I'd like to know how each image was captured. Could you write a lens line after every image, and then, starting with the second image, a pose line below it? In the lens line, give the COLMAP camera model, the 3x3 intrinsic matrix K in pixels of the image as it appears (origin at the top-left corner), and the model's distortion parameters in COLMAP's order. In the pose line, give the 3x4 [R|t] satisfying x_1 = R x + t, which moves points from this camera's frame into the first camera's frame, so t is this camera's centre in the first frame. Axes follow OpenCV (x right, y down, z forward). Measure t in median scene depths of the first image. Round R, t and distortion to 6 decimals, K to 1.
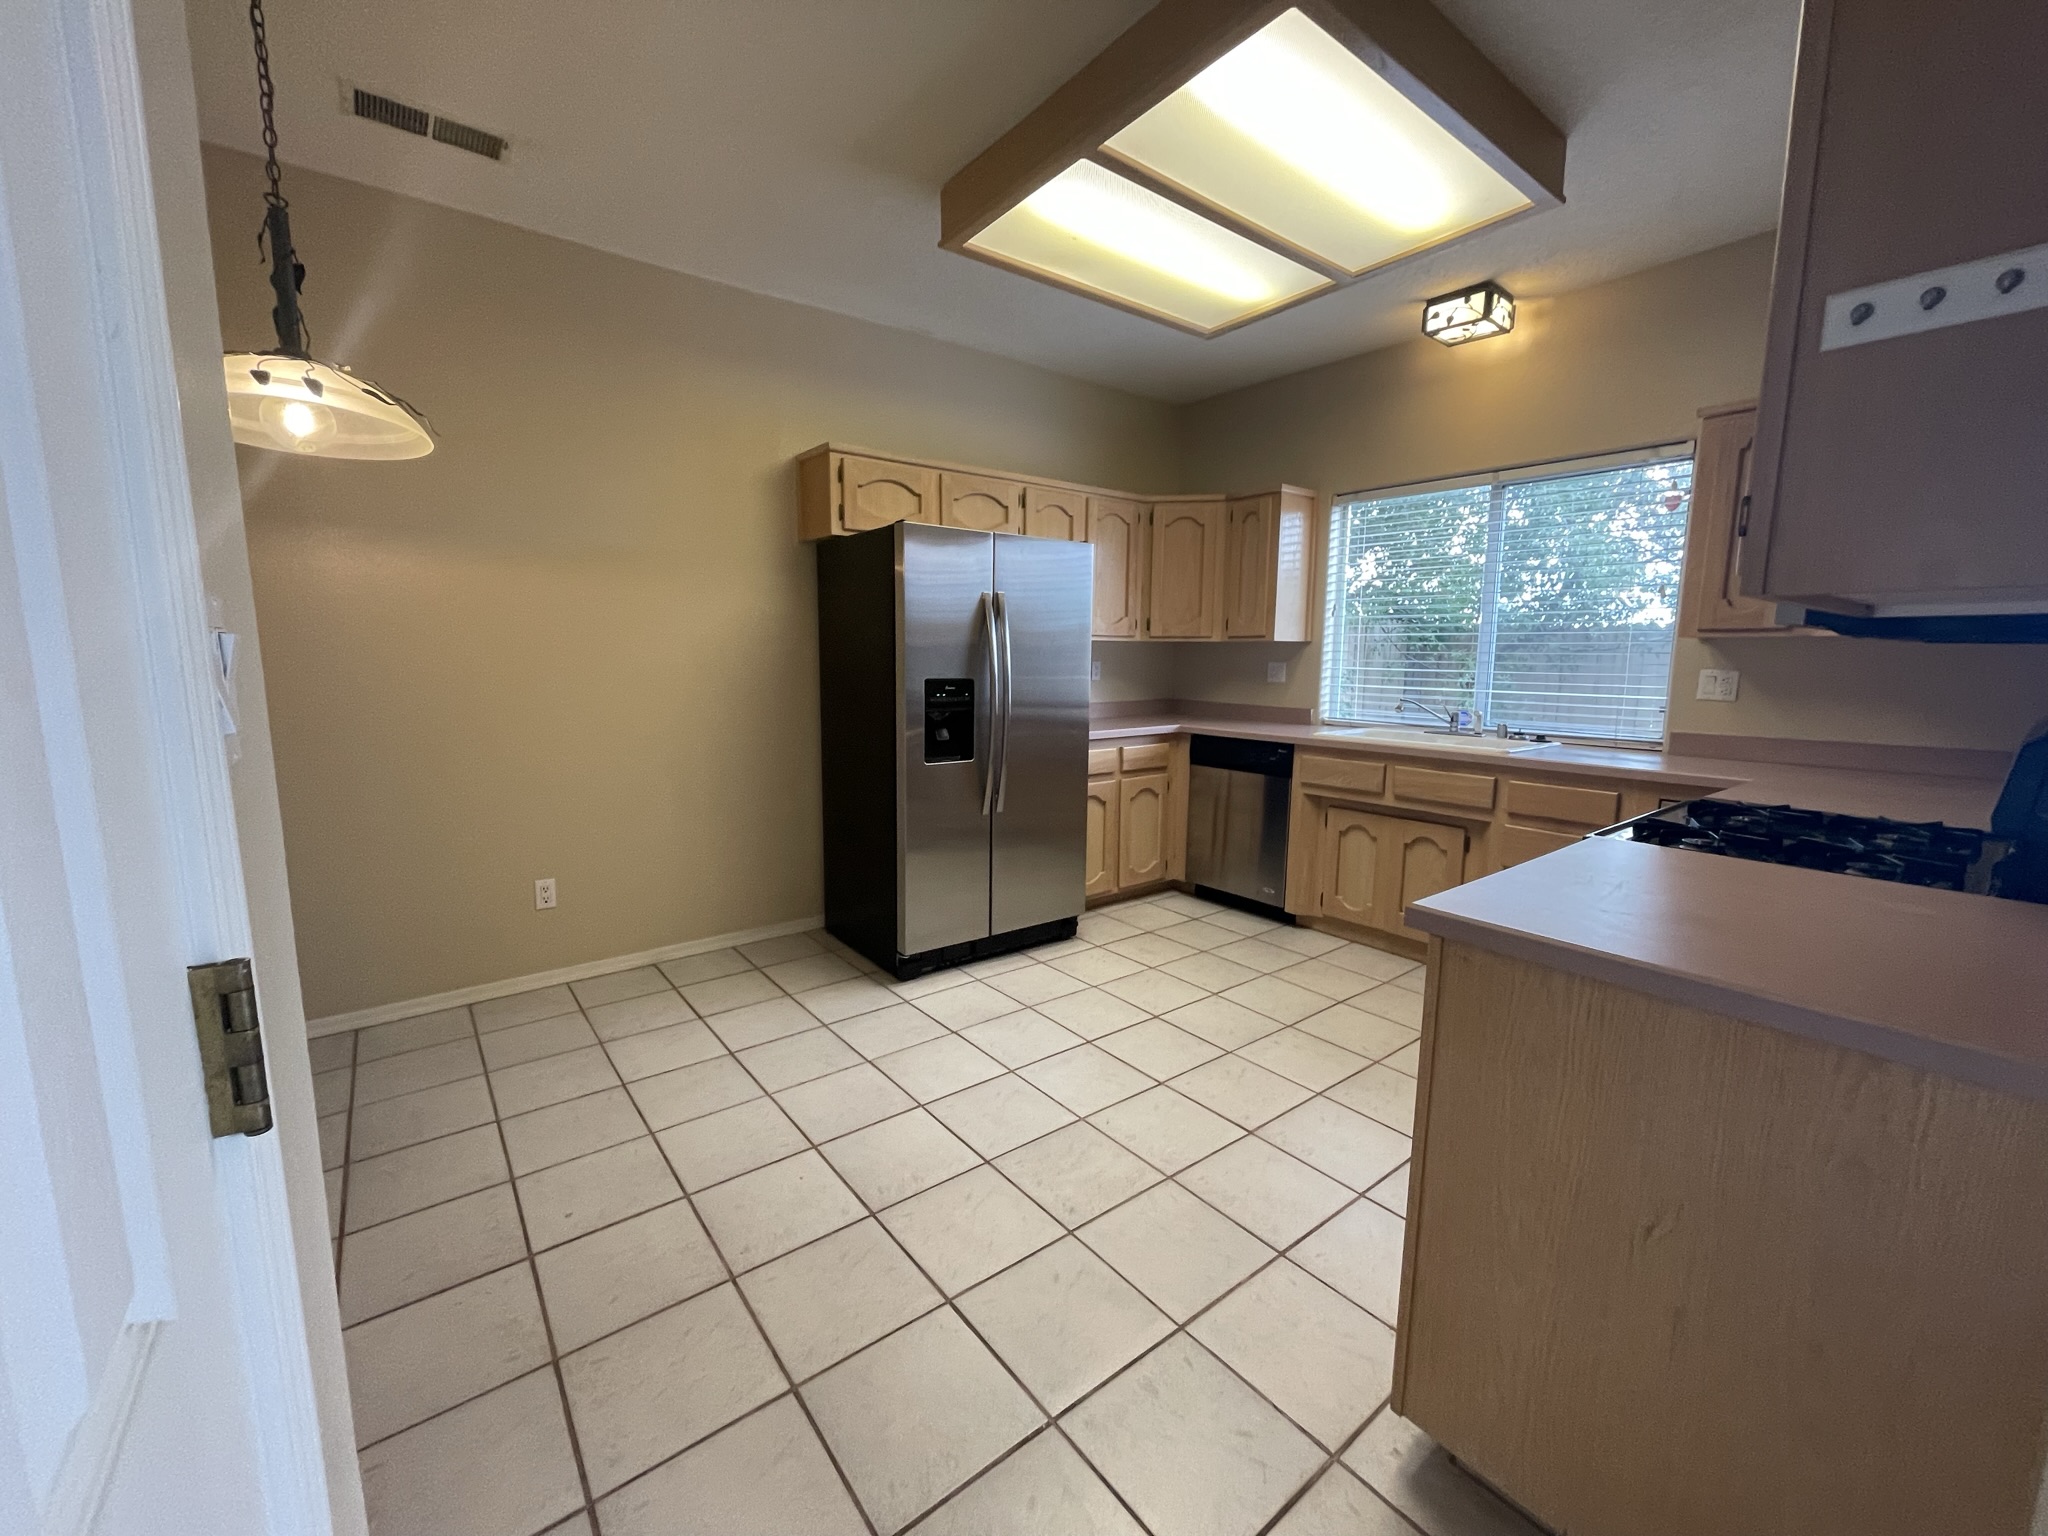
lens RADIAL K [[822.6, 0, 1018.9], [0, 822.6, 769.4], [0, 0, 1]] dist [-0.003889, -0.000242]
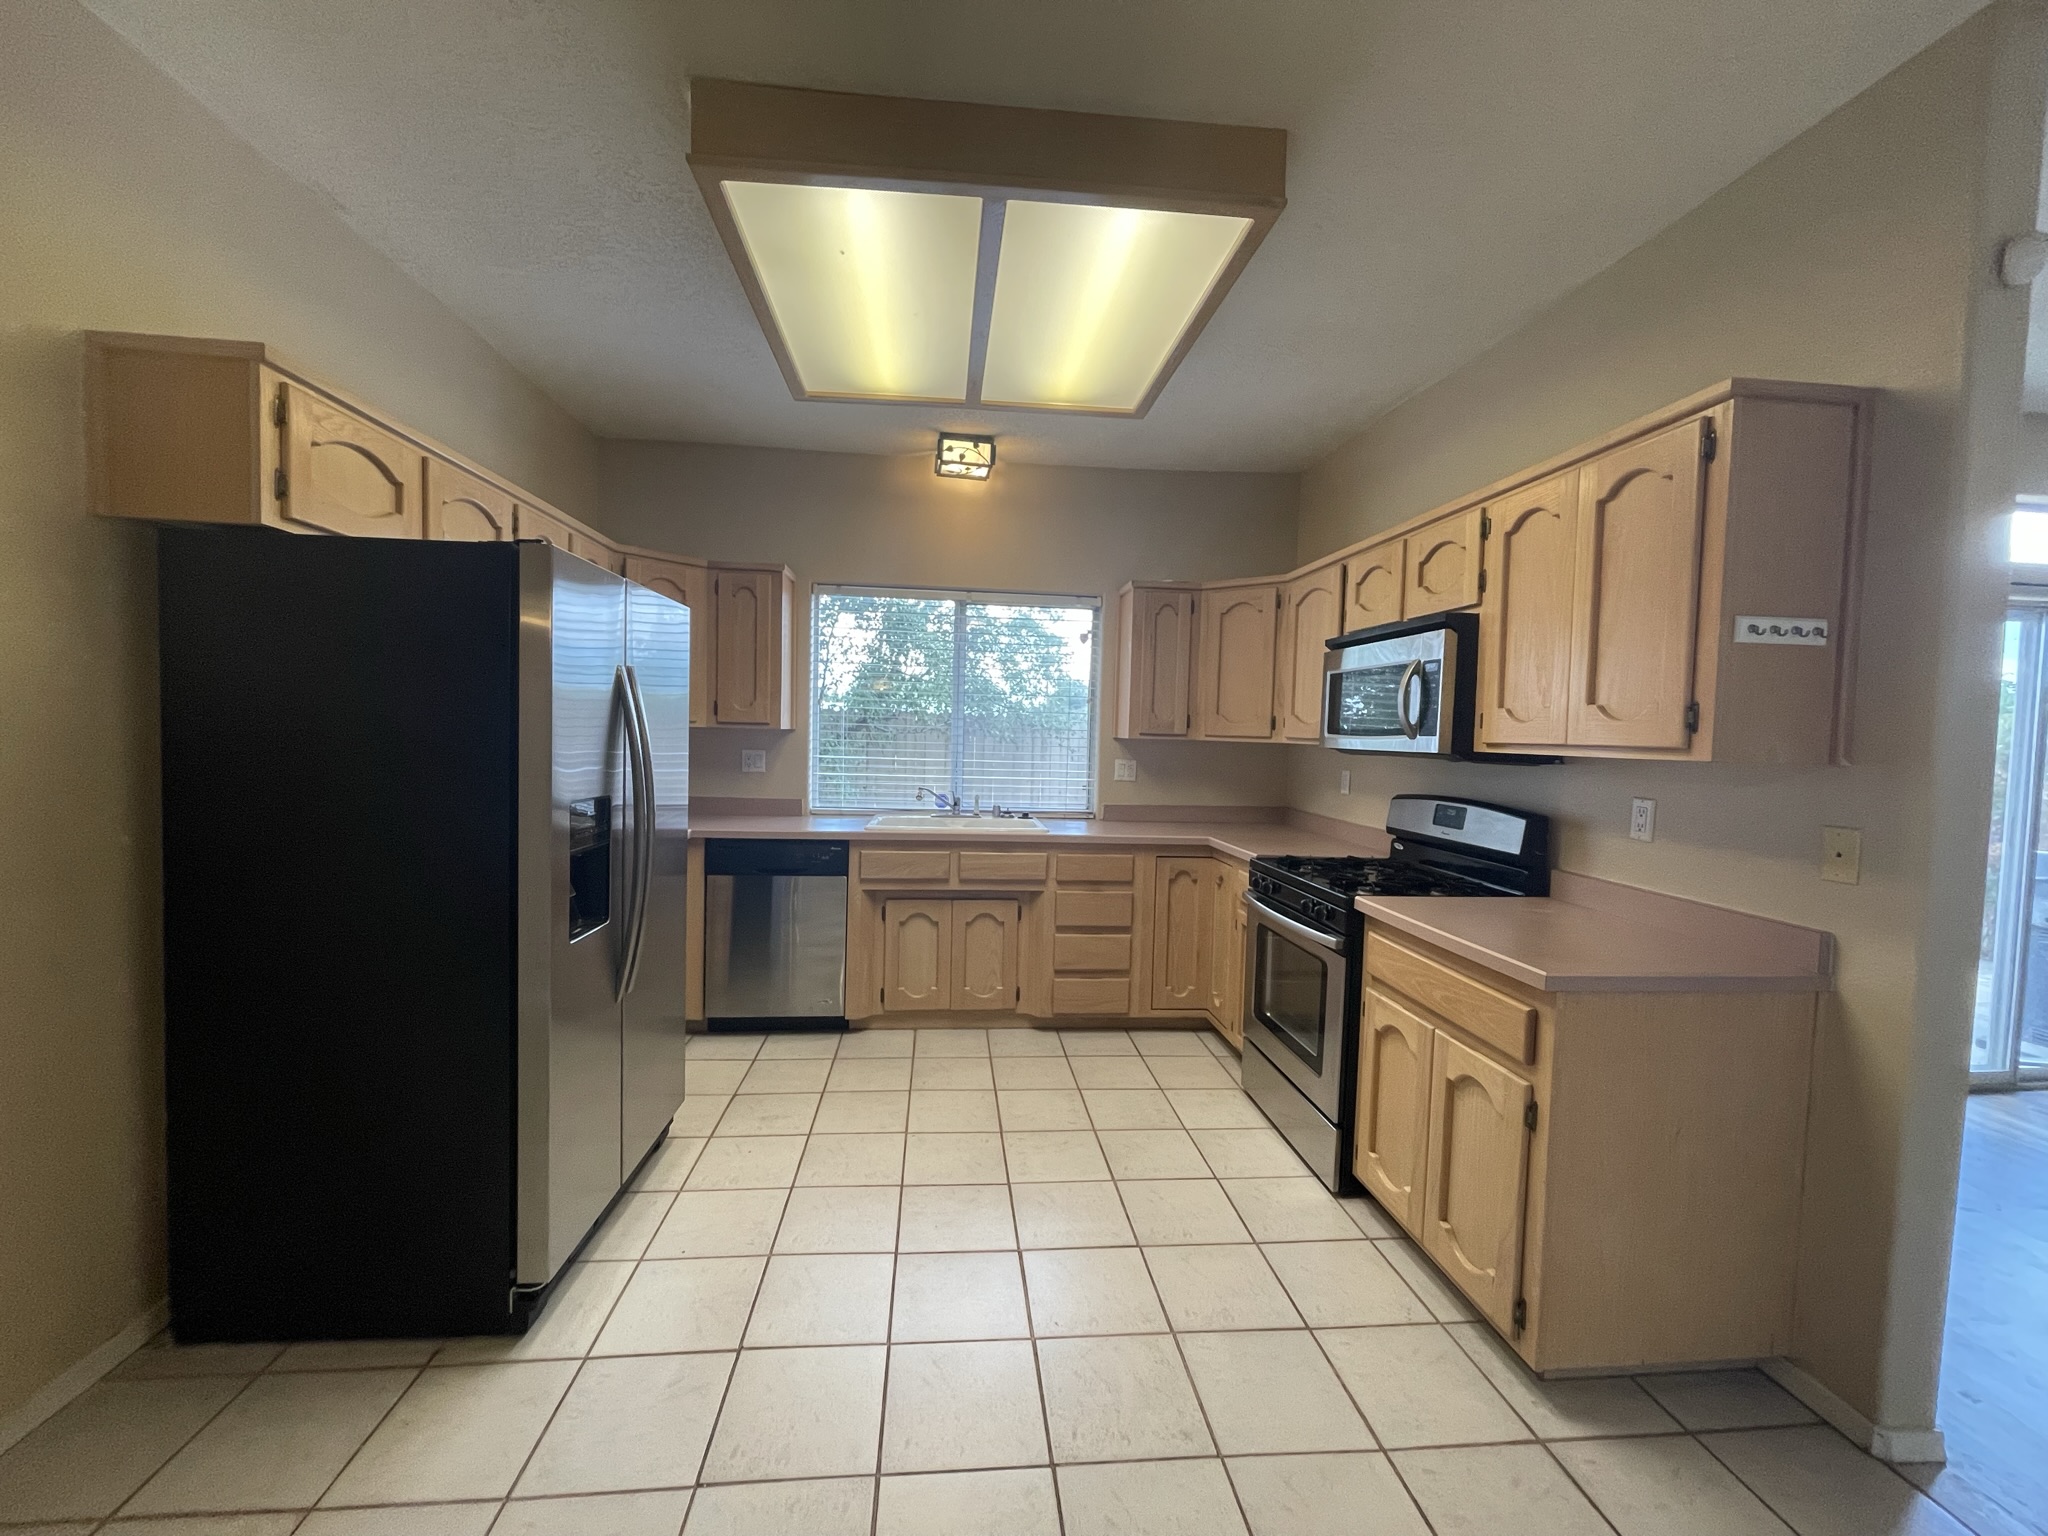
lens RADIAL K [[822.6, 0, 1018.9], [0, 822.6, 769.4], [0, 0, 1]] dist [-0.003889, -0.000242]
pose [[0.531150, -0.033316, 0.846623, -0.406255], [0.095628, 0.995199, -0.020832, -0.081886], [-0.841864, 0.092026, 0.531786, 0.356918]]
